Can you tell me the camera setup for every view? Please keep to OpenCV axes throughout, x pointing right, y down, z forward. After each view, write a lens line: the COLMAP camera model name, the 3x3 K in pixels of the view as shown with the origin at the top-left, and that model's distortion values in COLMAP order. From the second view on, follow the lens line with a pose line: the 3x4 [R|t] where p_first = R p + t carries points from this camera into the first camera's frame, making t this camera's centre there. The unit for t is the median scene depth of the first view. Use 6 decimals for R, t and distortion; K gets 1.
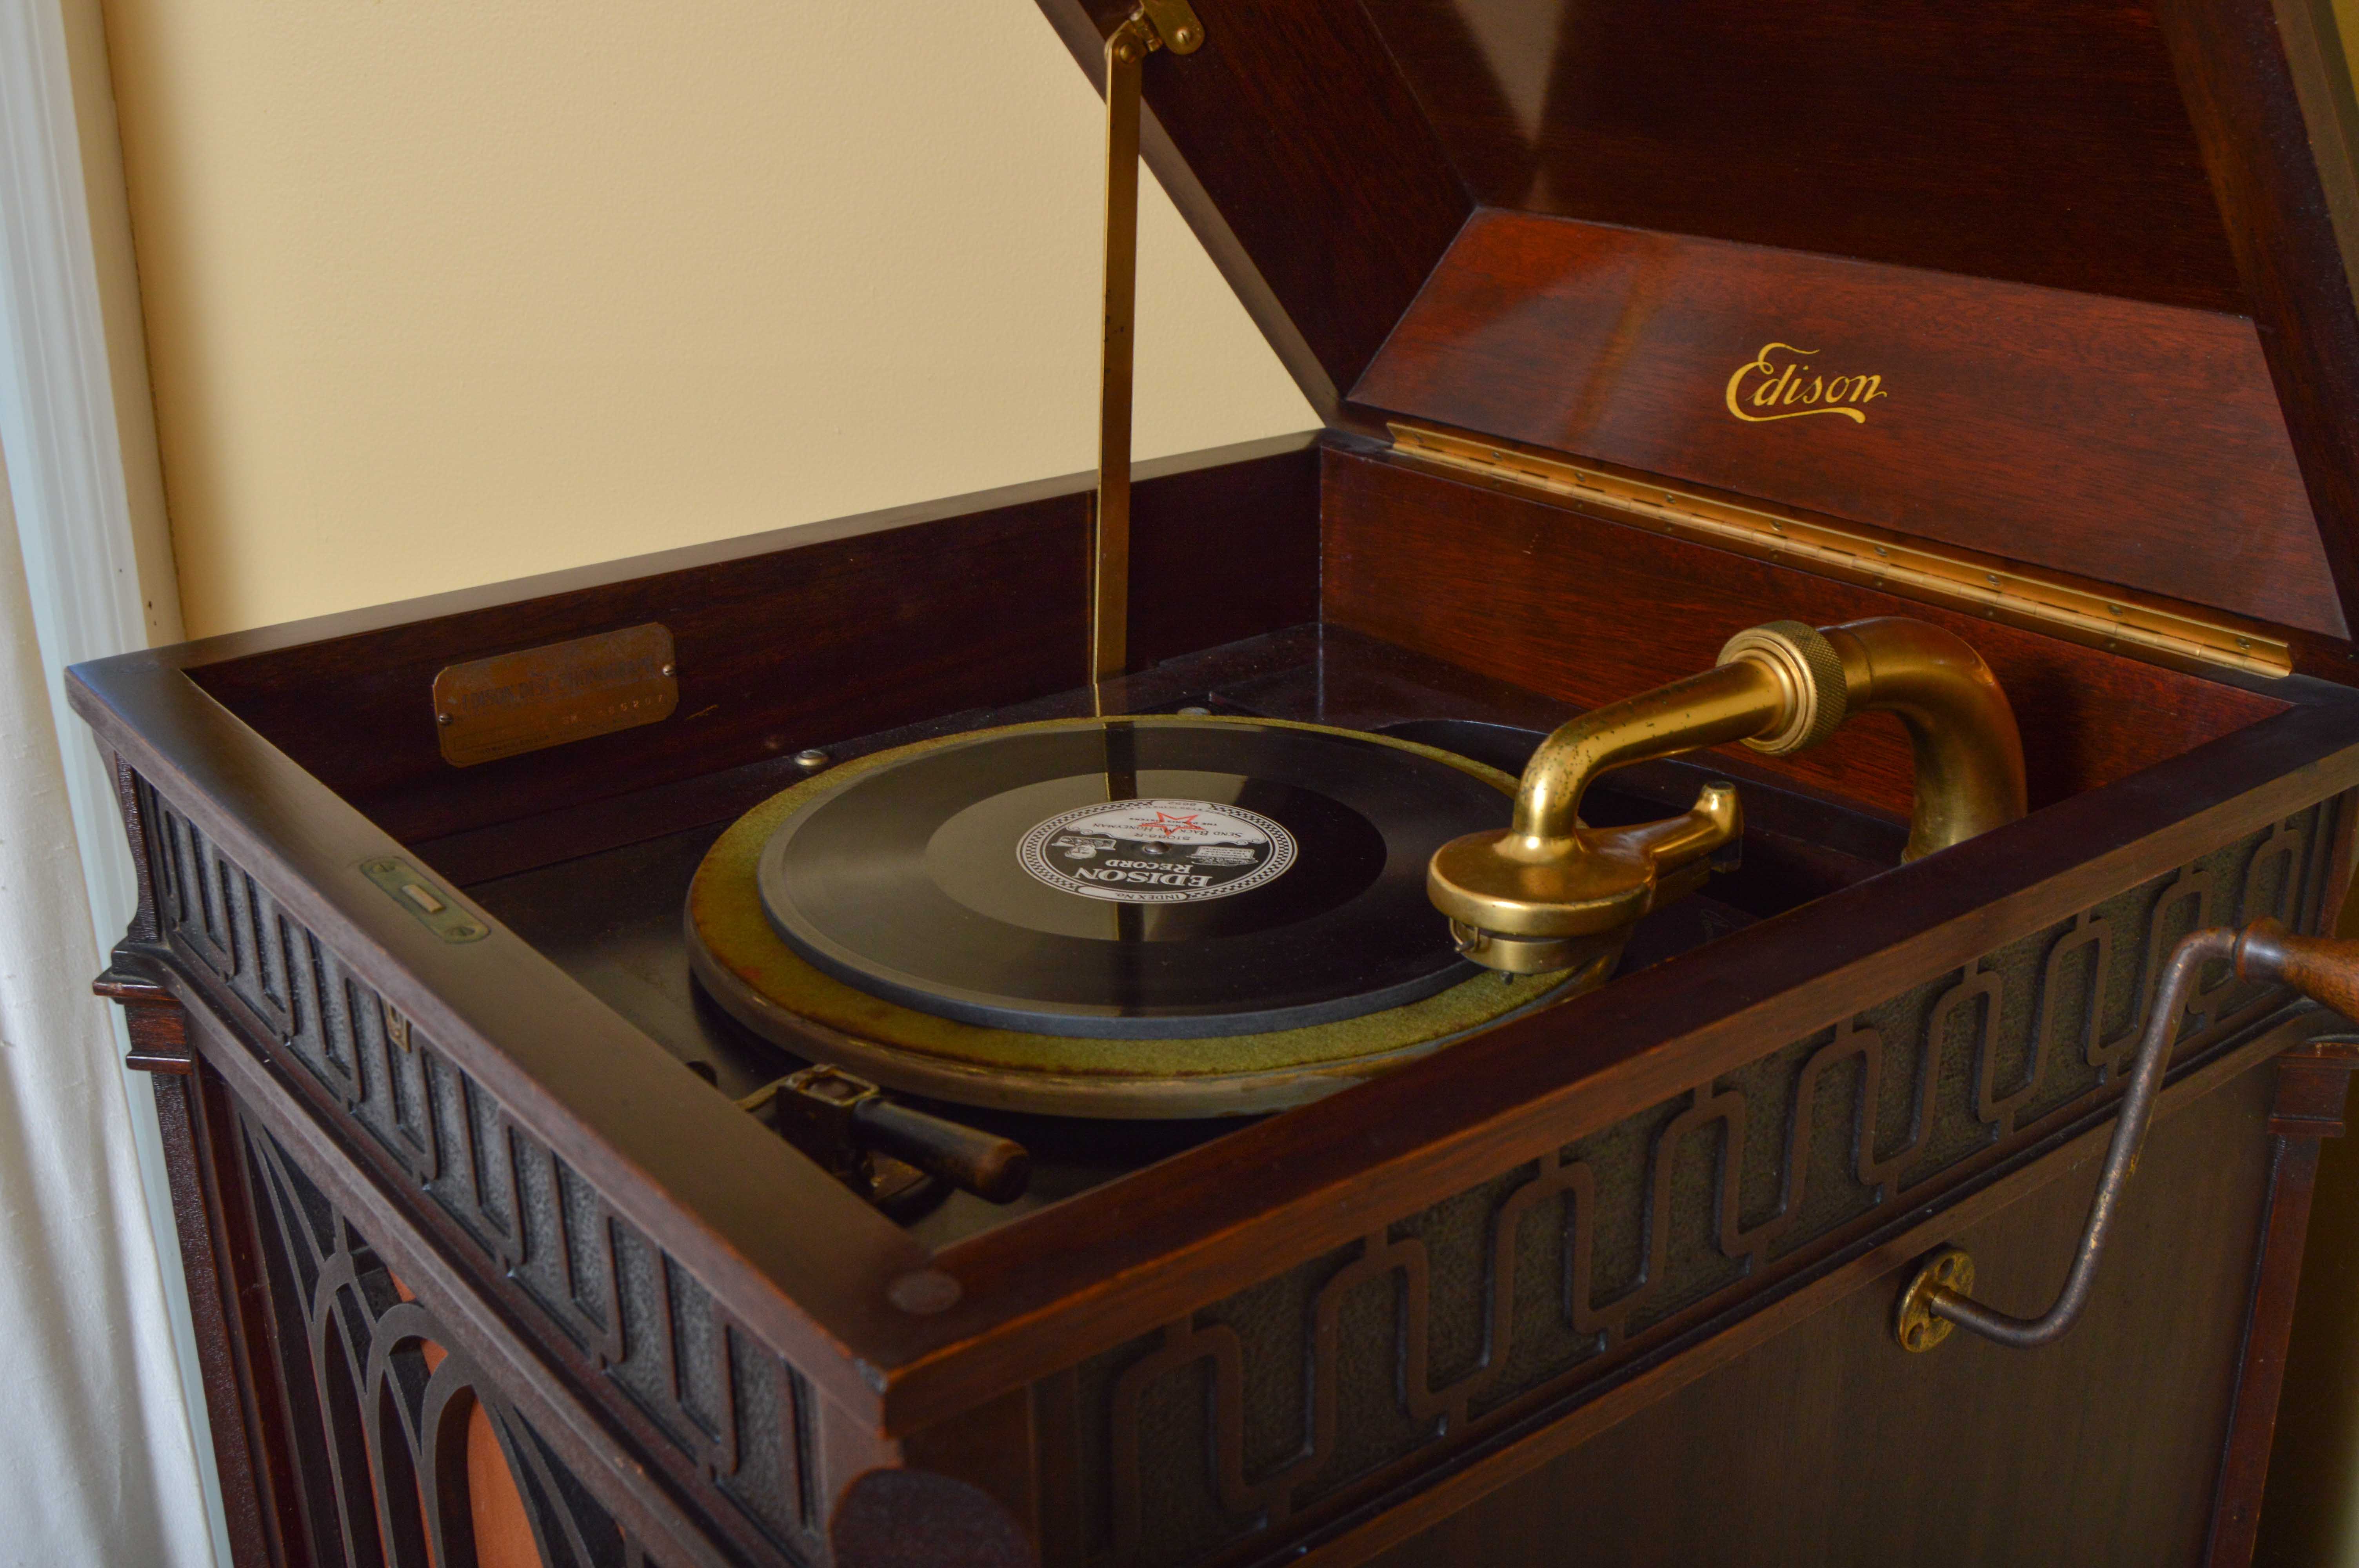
lens RADIAL K [[2456.5, 0, 1179.5], [0, 2456.5, 784.0], [0, 0, 1]] dist [-0.105260, 0.013345]
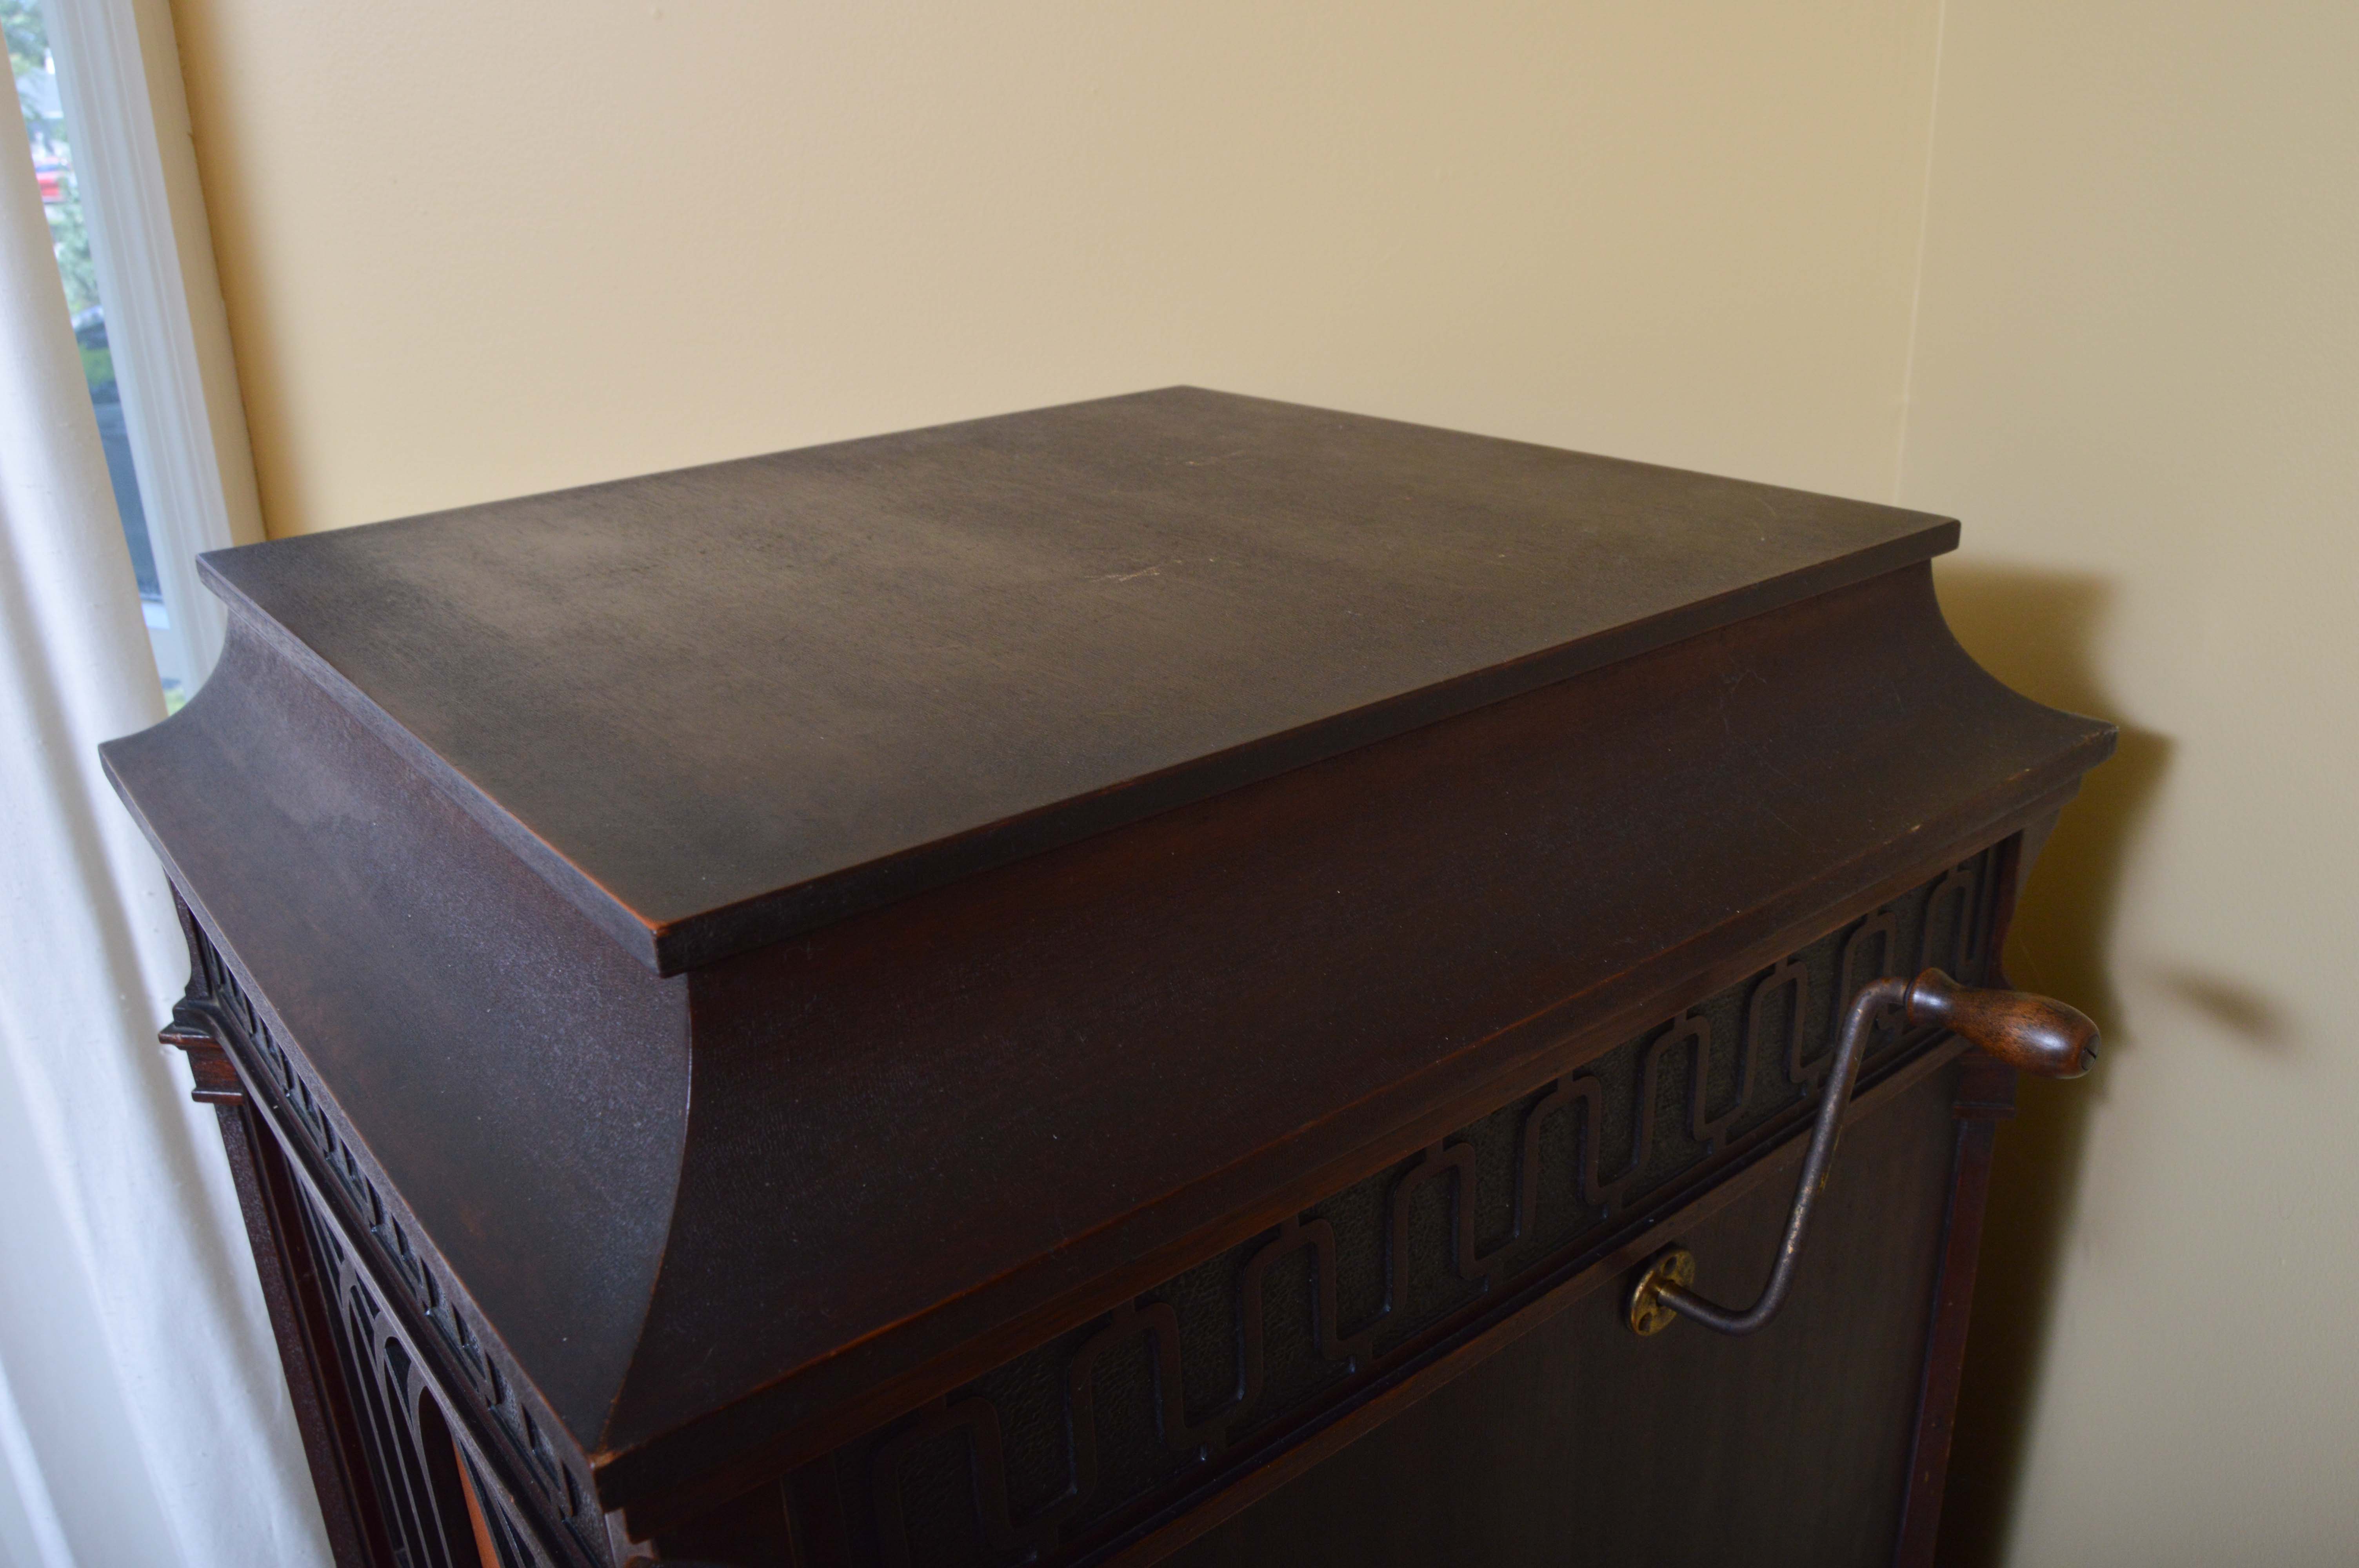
lens RADIAL K [[1855.0, 0, 1179.5], [0, 1855.0, 784.0], [0, 0, 1]] dist [-0.061537, -0.166807]
pose [[0.999643, -0.025919, 0.006543, 0.079824], [0.025900, 0.999660, 0.003109, -0.042187], [-0.006621, -0.002938, 0.999974, 0.114694]]
